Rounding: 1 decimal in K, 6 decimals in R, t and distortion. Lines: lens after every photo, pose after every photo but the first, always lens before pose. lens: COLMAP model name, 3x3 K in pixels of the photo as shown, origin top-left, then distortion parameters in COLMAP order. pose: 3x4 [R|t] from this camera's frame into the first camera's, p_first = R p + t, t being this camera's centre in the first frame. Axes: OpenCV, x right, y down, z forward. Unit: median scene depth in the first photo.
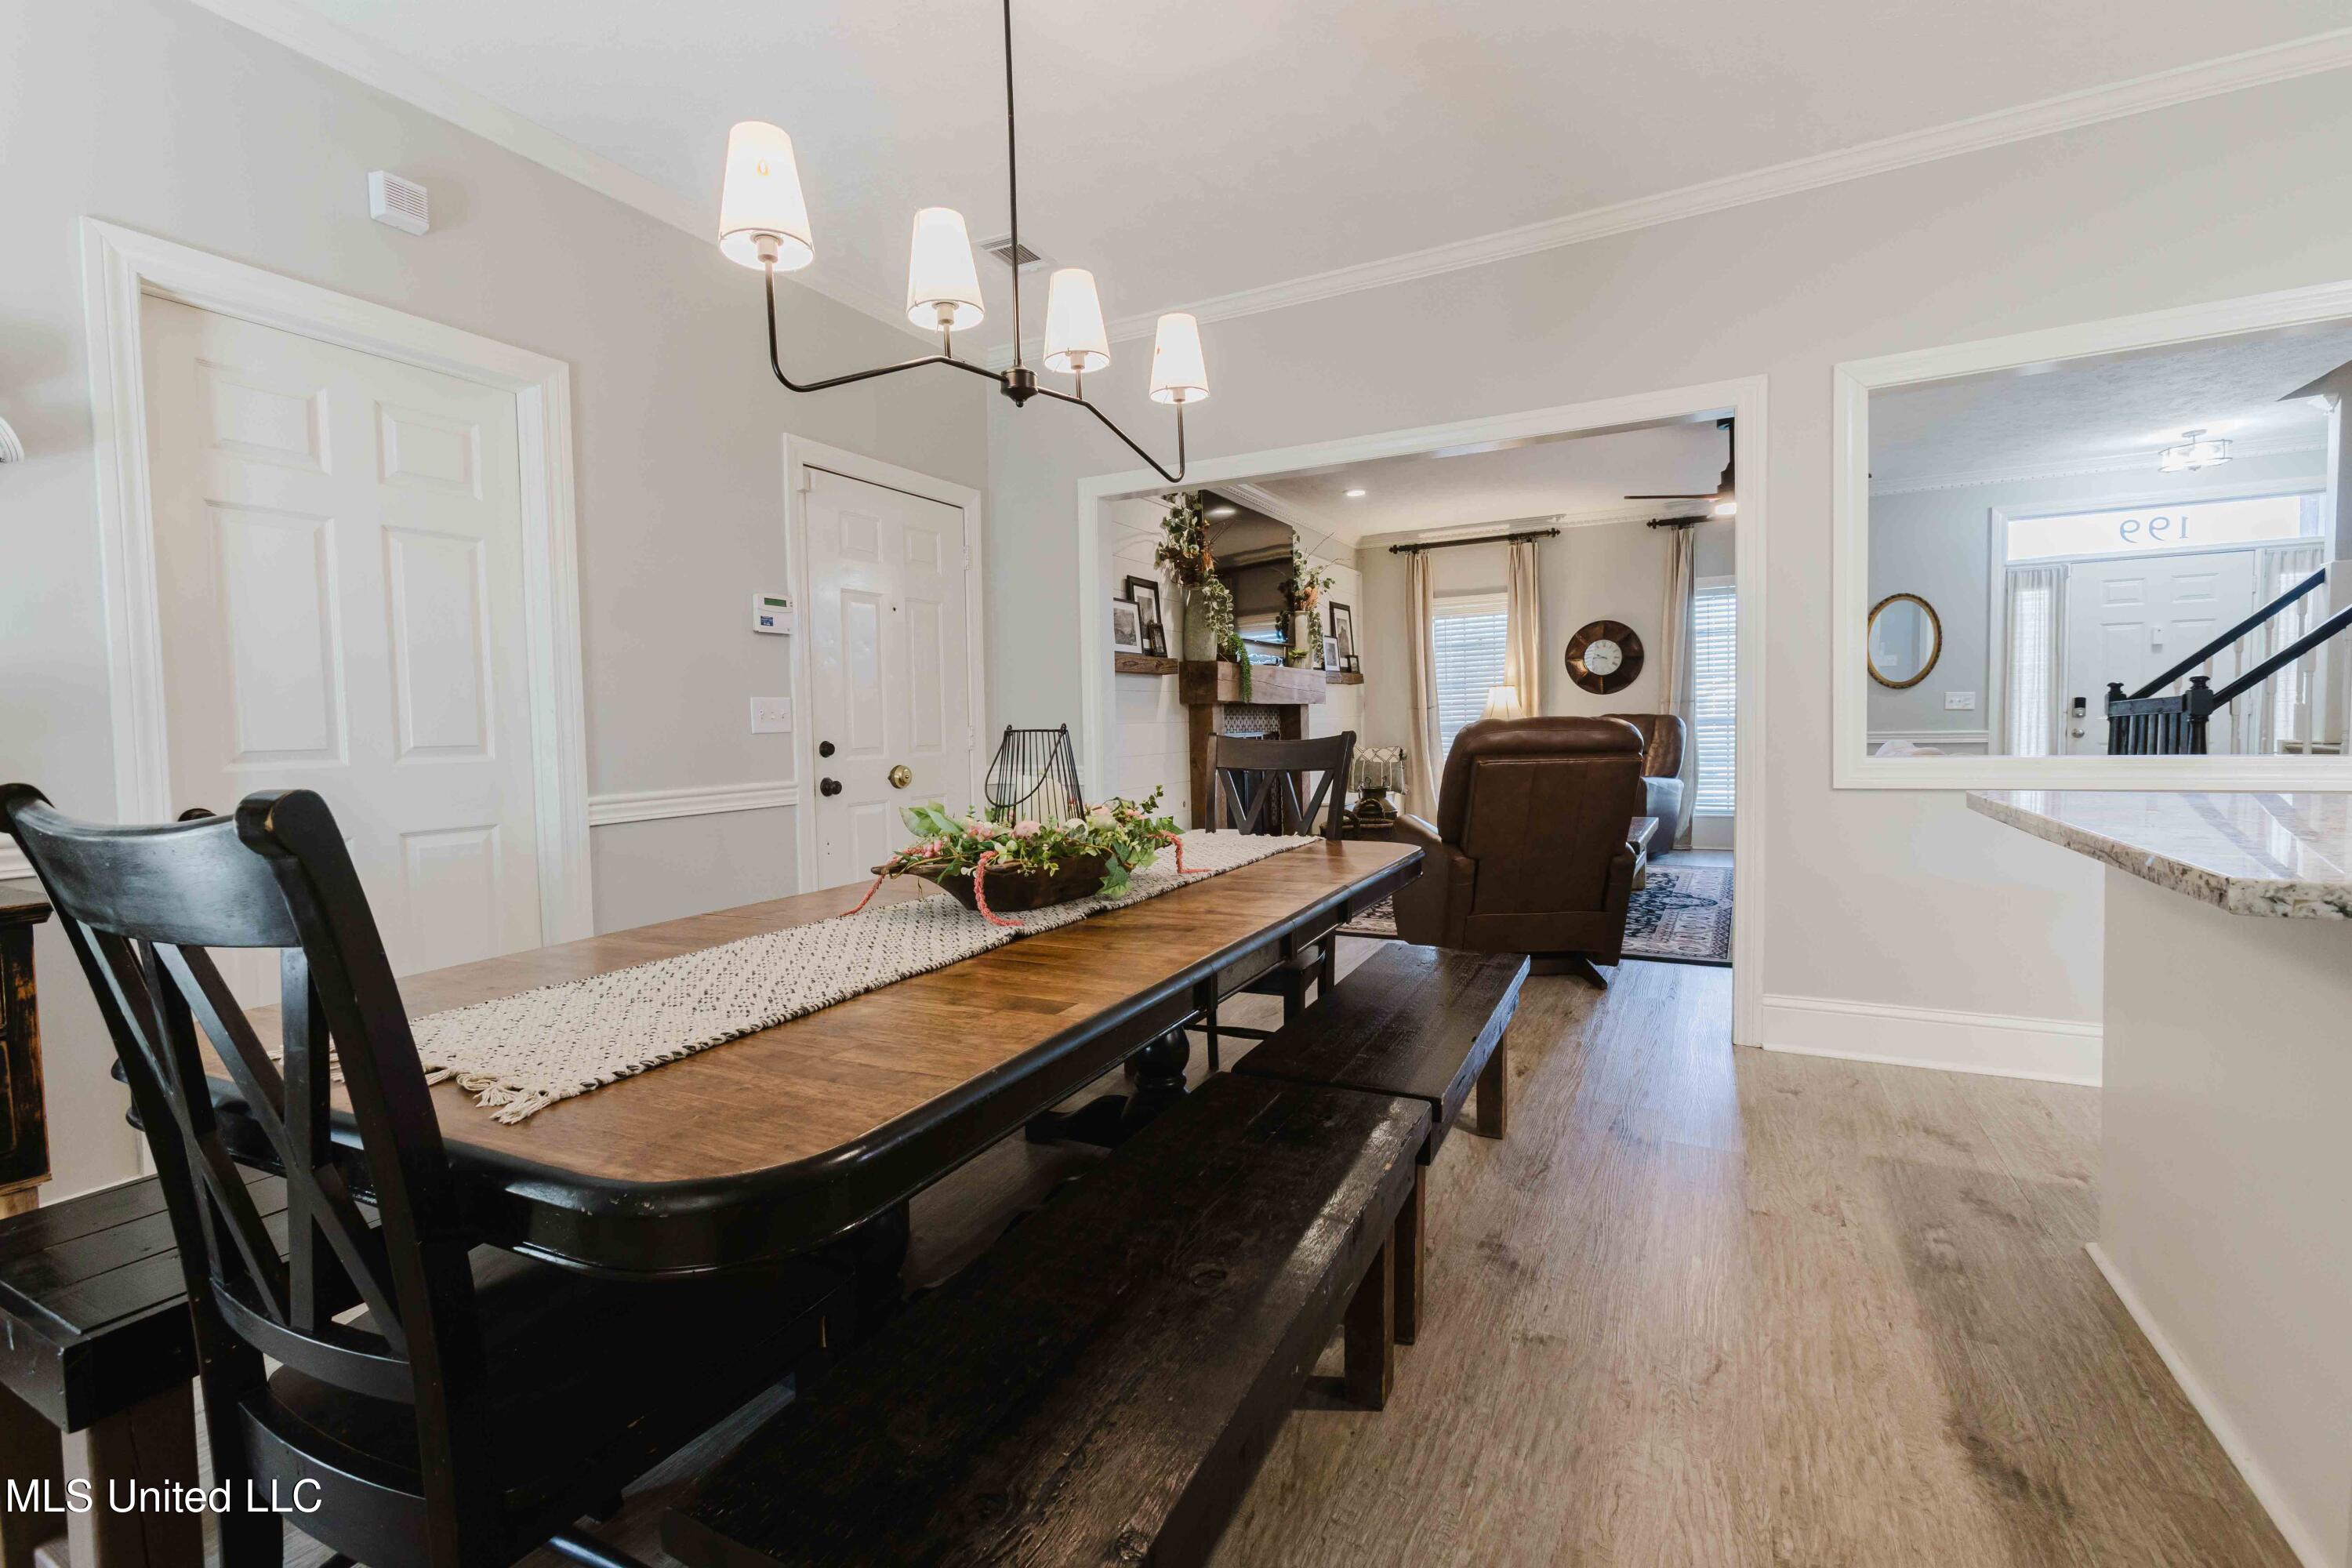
lens RADIAL K [[1032.0, 0, 1174.2], [0, 1032.0, 765.8], [0, 0, 1]] dist [-0.013207, 0.004689]
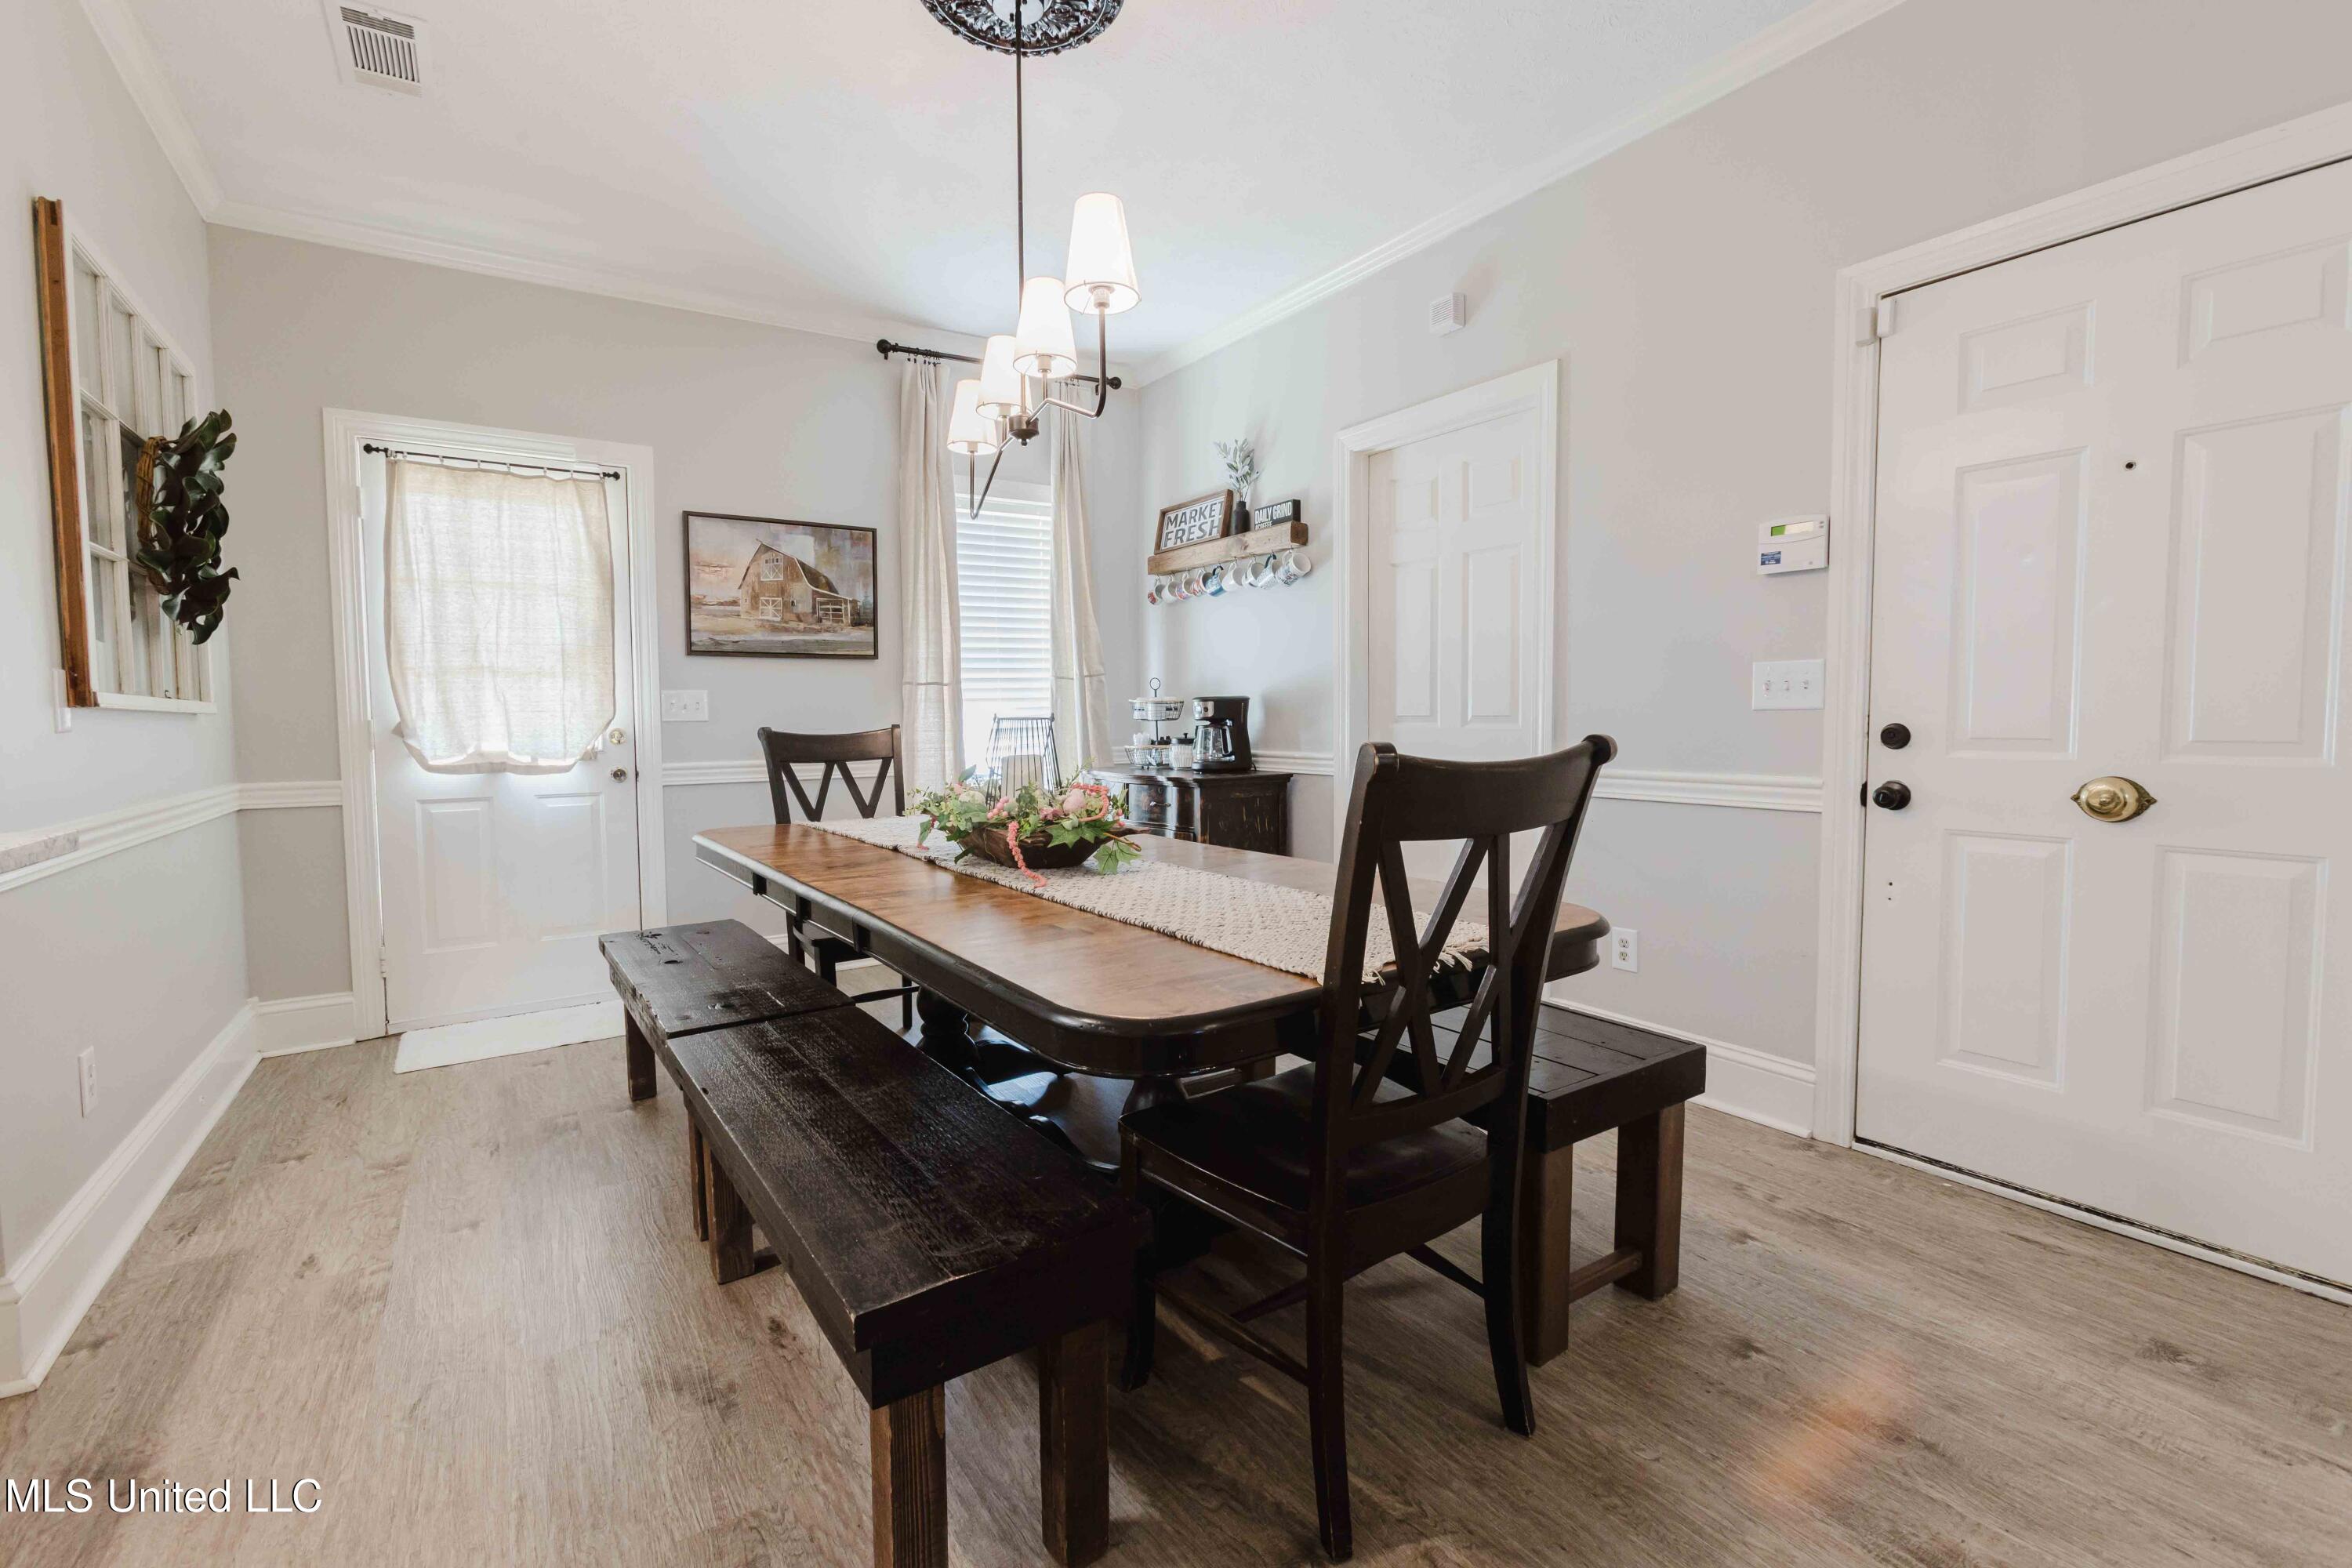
lens RADIAL K [[1032.0, 0, 1162.6], [0, 1032.0, 765.3], [0, 0, 1]] dist [-0.013207, 0.004689]
pose [[-0.493557, 0.070273, -0.866870, 0.228219], [-0.017783, 0.995707, 0.090841, -0.024973], [0.869532, 0.060251, -0.490188, 0.478849]]
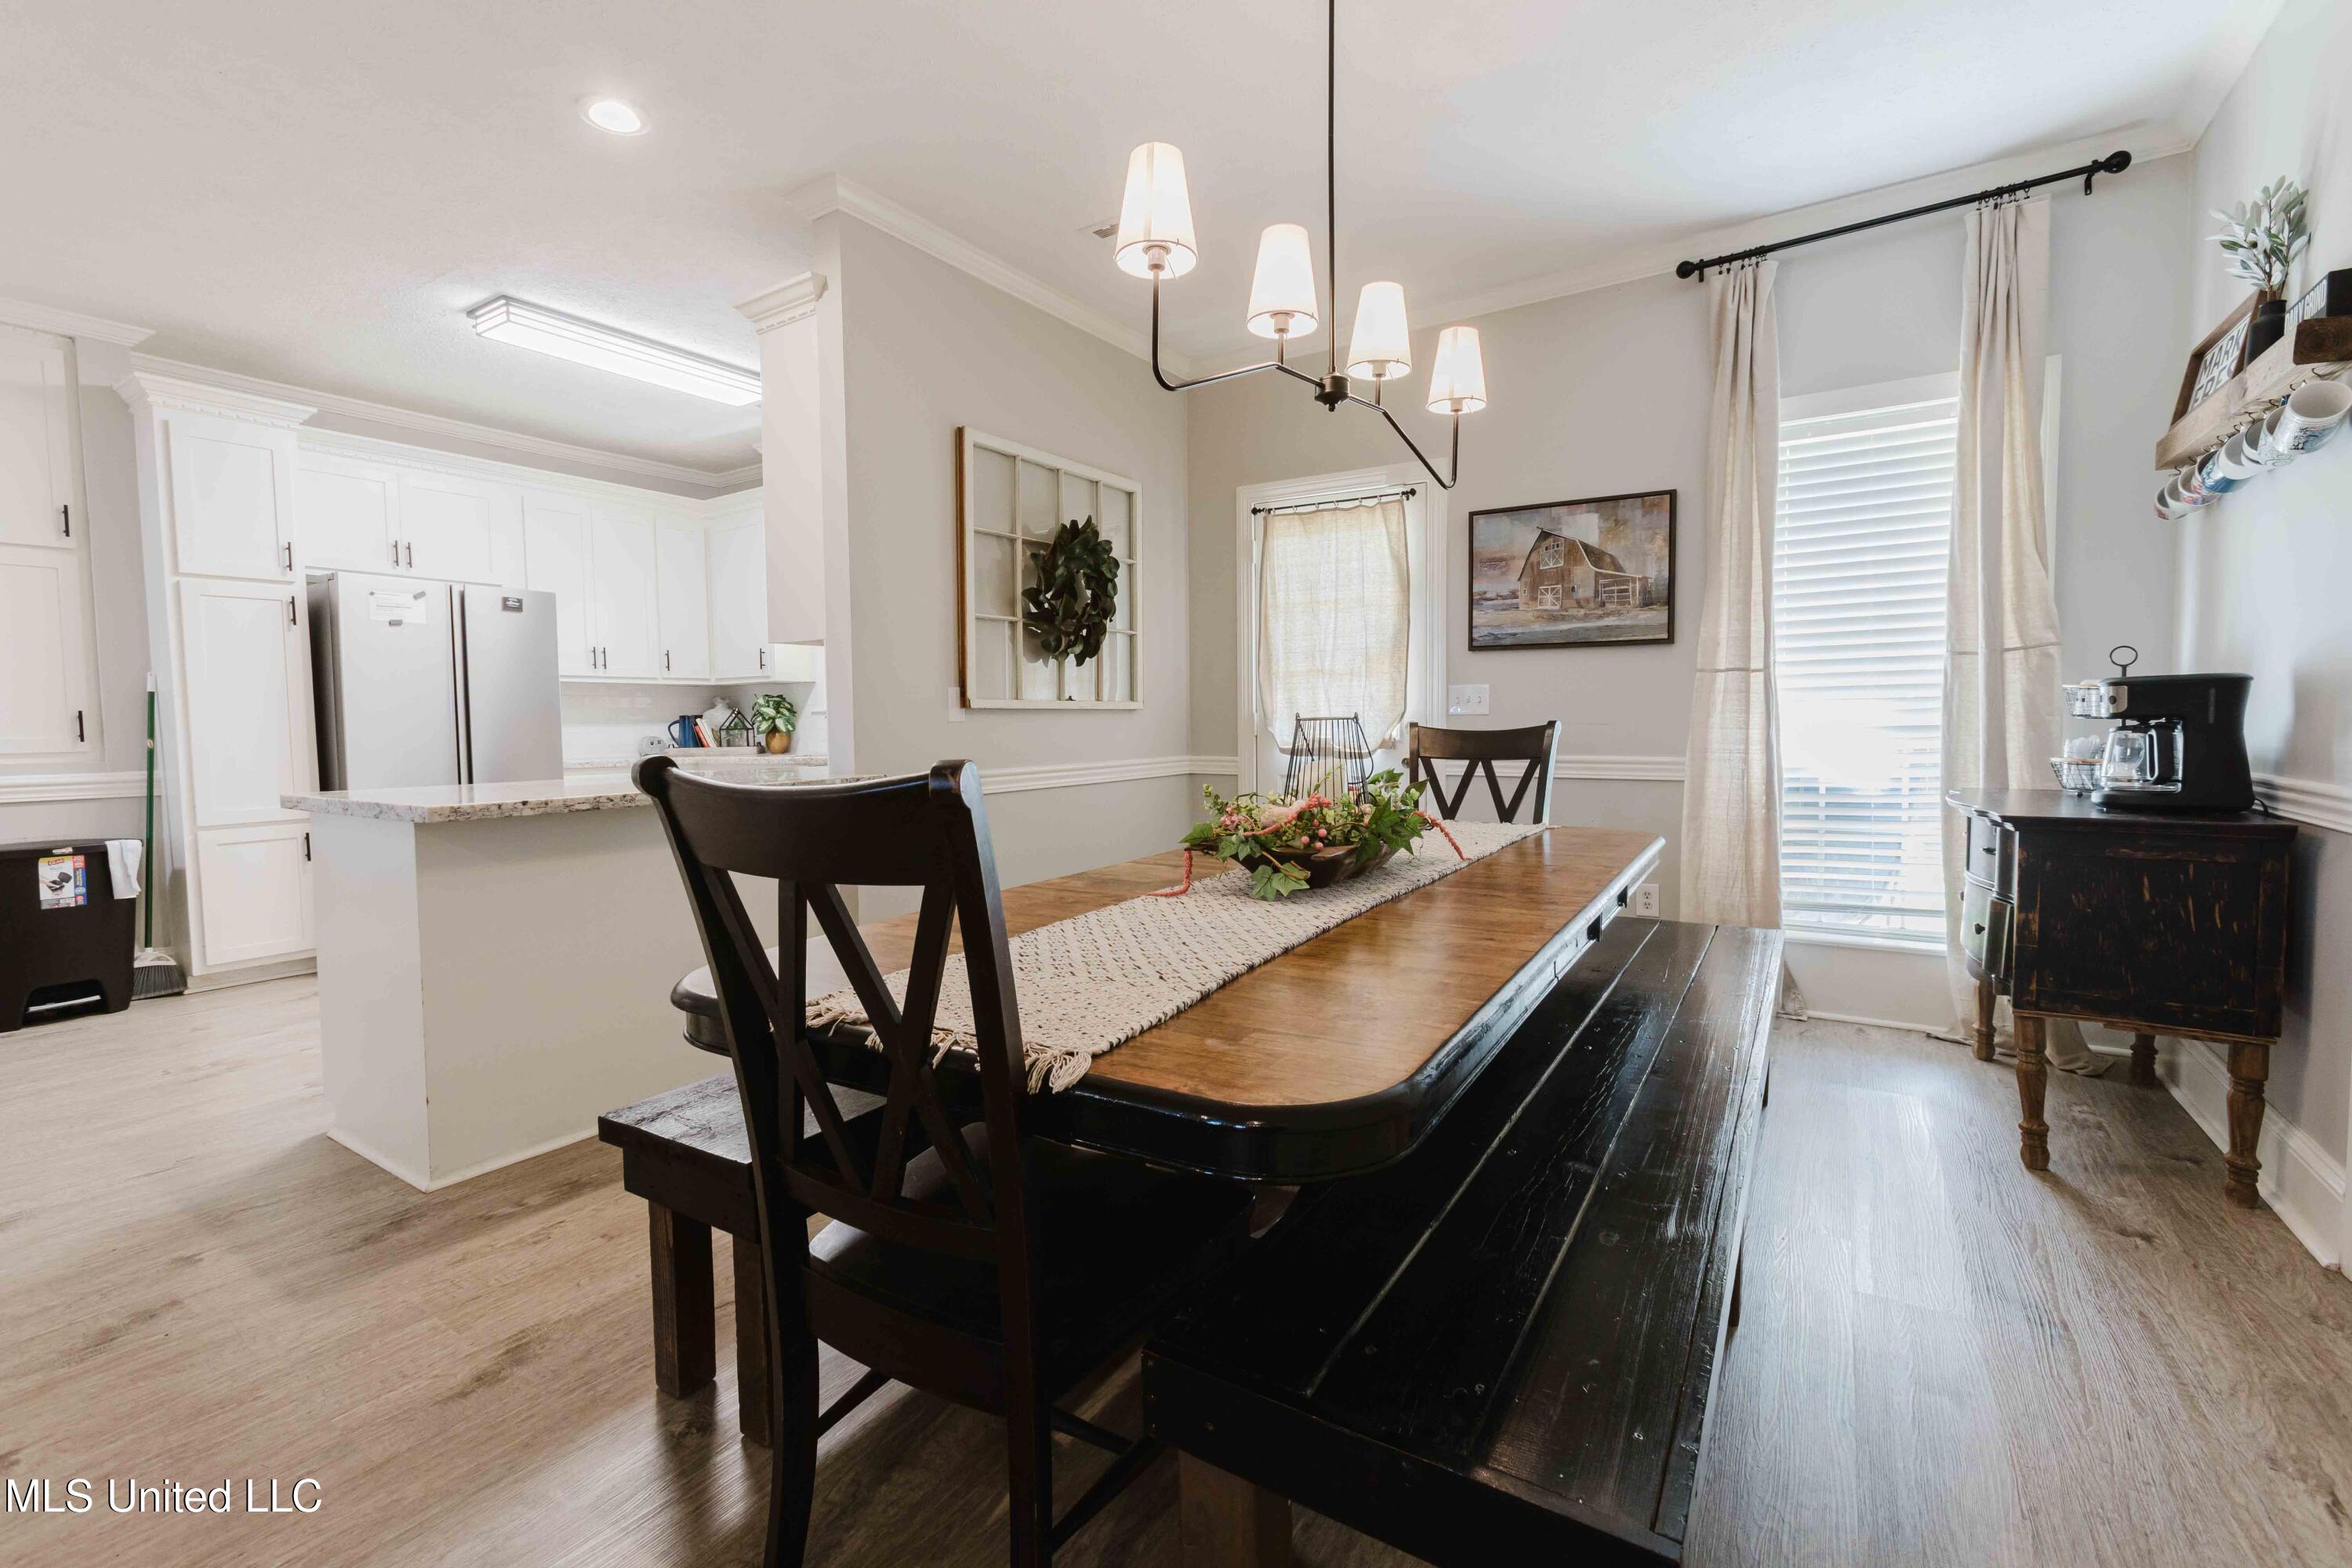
lens RADIAL K [[1032.0, 0, 1164.3], [0, 1032.0, 773.4], [0, 0, 1]] dist [-0.013207, 0.004689]
pose [[-0.993905, 0.025595, 0.107227, -0.021535], [0.036258, 0.994456, 0.098705, -0.024221], [-0.104106, 0.101992, -0.989323, 0.577043]]
